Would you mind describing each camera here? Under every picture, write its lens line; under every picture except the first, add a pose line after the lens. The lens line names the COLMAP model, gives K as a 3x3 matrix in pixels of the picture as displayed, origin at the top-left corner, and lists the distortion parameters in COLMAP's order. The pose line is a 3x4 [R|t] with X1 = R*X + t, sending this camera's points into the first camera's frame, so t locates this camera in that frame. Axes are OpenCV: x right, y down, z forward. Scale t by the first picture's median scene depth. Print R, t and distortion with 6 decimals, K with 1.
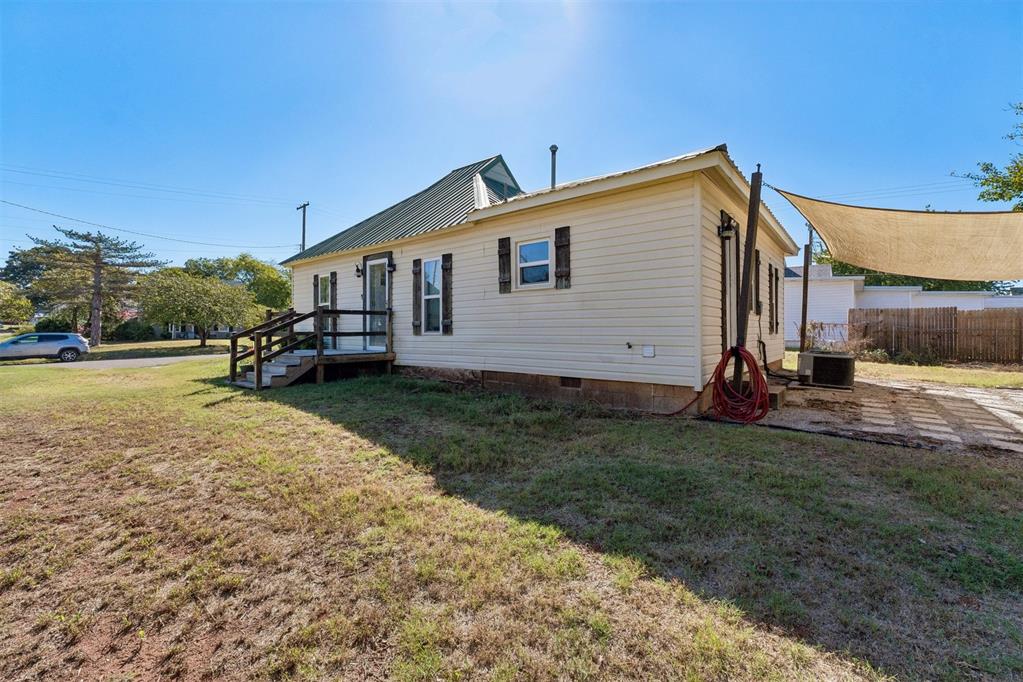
lens RADIAL K [[431.6, 0, 513.5], [0, 431.6, 326.2], [0, 0, 1]] dist [0.005291, -0.000033]
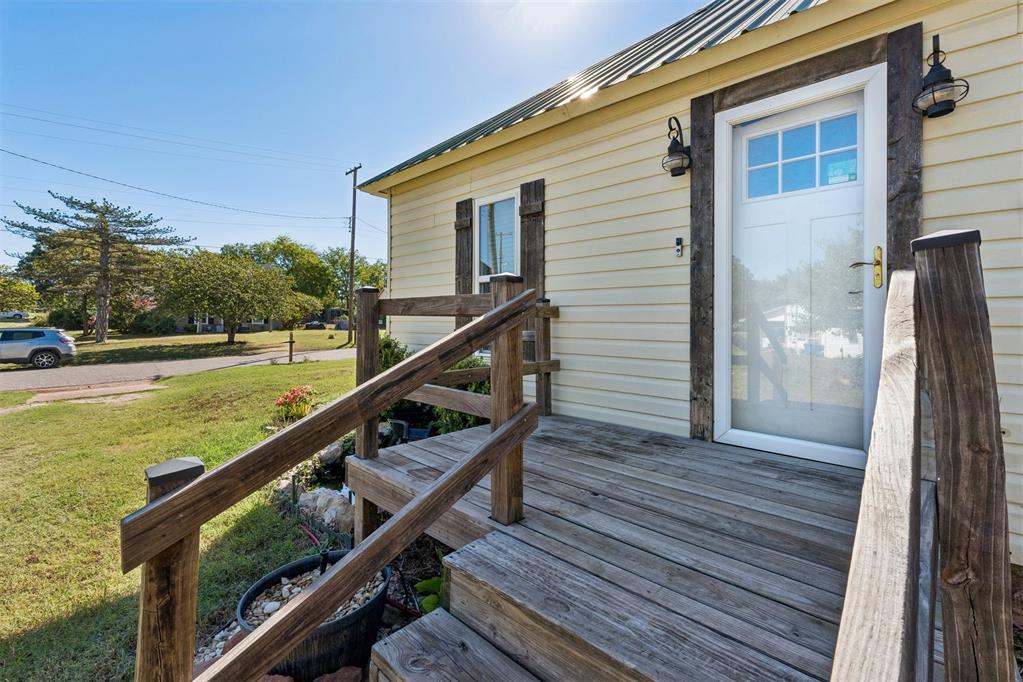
lens RADIAL K [[431.6, 0, 528.0], [0, 431.6, 313.0], [0, 0, 1]] dist [0.005291, -0.000033]
pose [[0.999185, 0.005270, -0.040026, -0.139549], [-0.005555, 0.999960, -0.007016, -0.007066], [0.039988, 0.007232, 0.999174, 0.227248]]
